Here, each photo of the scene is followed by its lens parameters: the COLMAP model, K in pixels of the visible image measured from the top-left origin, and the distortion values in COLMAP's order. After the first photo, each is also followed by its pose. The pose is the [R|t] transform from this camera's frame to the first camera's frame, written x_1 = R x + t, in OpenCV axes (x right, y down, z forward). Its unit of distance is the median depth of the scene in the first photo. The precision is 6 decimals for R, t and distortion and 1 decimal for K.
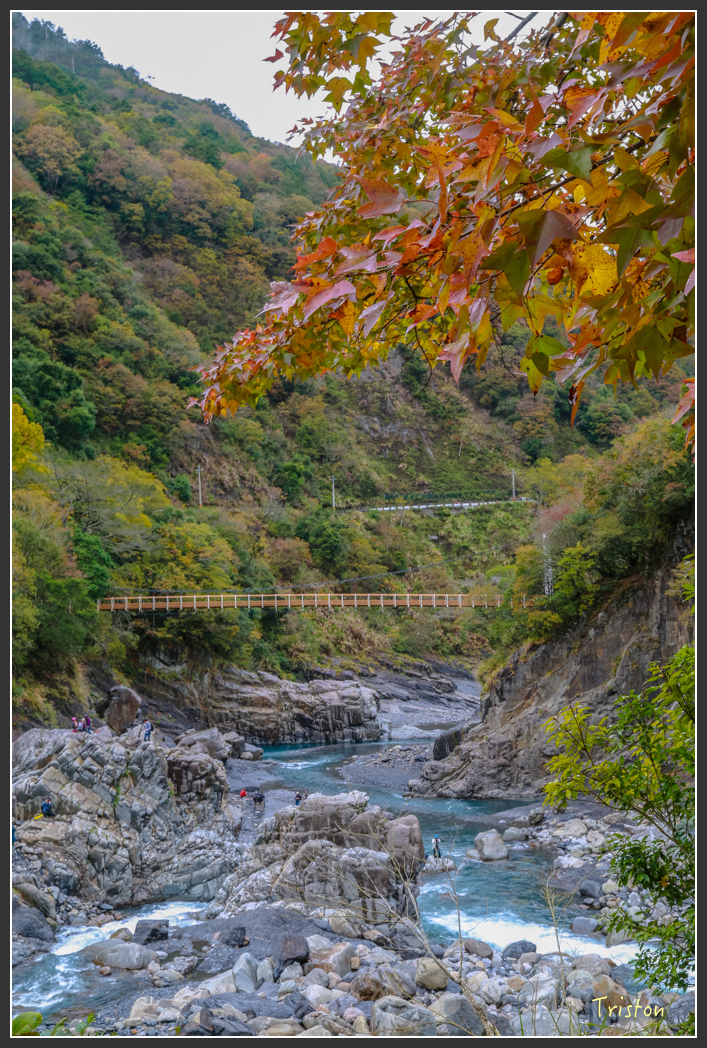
lens RADIAL K [[1119.0, 0, 392.4], [0, 1119.0, 572.0], [0, 0, 1]] dist [0.009381, 0.057429]
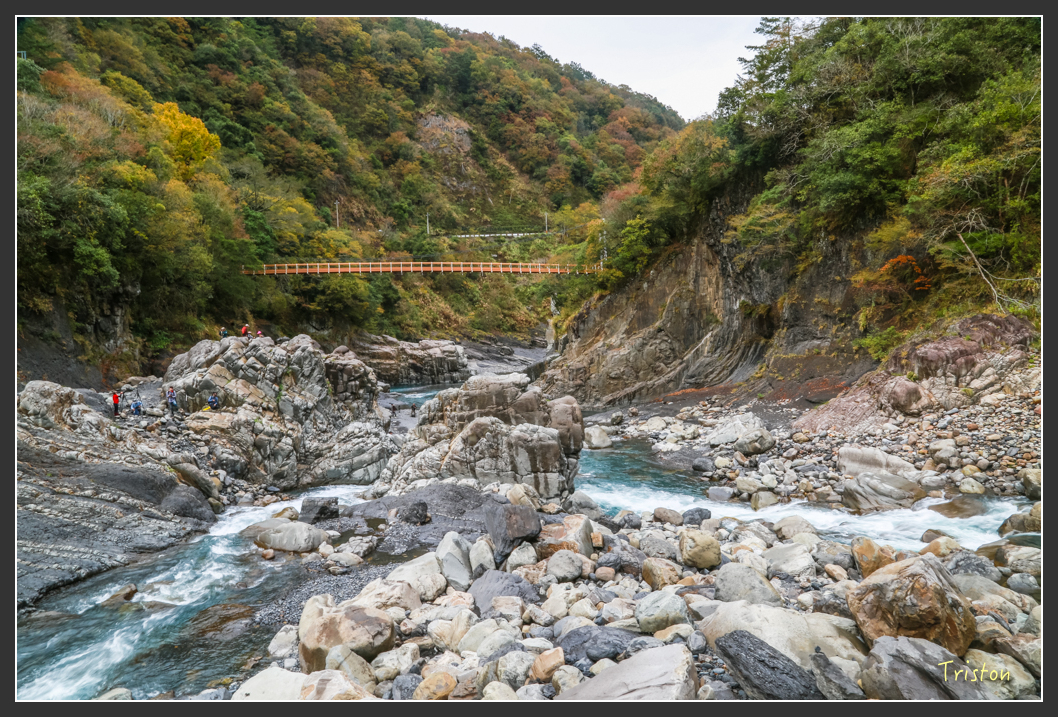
lens RADIAL K [[696.2, 0, 529.0], [0, 696.2, 358.5], [0, 0, 1]] dist [-0.114221, 0.060173]
pose [[0.994750, -0.009704, 0.101871, -0.026433], [0.000138, 0.995620, 0.093491, 0.038278], [-0.102332, -0.092986, 0.990395, 0.115848]]
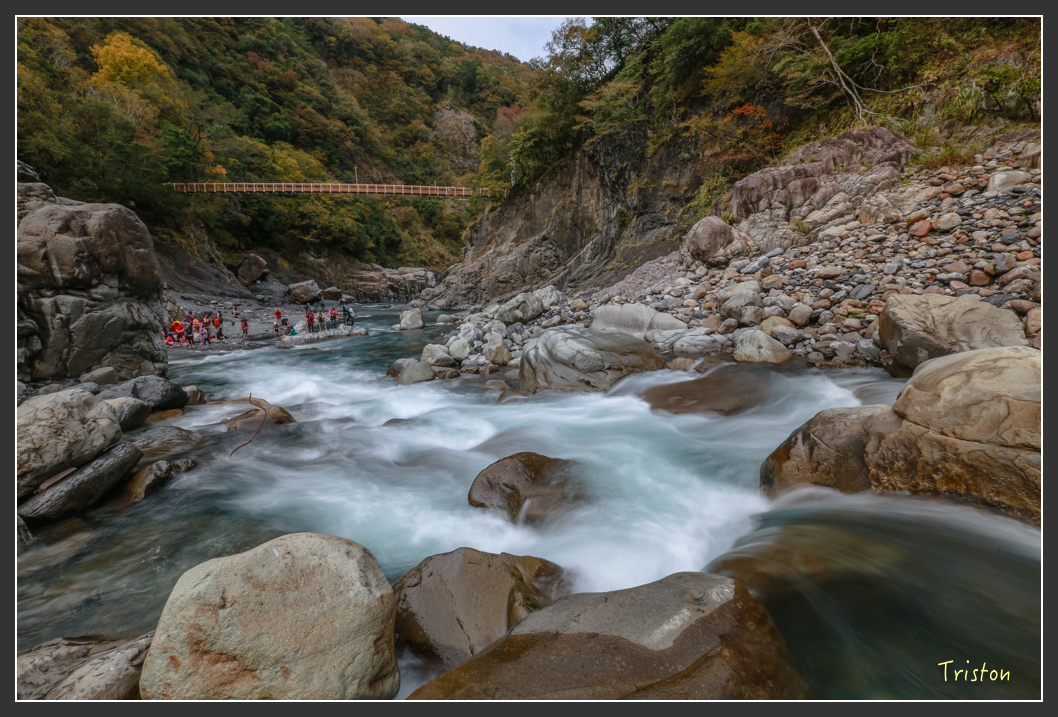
lens RADIAL K [[473.3, 0, 526.3], [0, 473.3, 342.1], [0, 0, 1]] dist [-0.020580, 0.000781]
pose [[0.996911, -0.009441, 0.077966, 0.073104], [-0.004988, 0.983133, 0.182826, 0.076688], [-0.078377, -0.182651, 0.980049, 0.219944]]
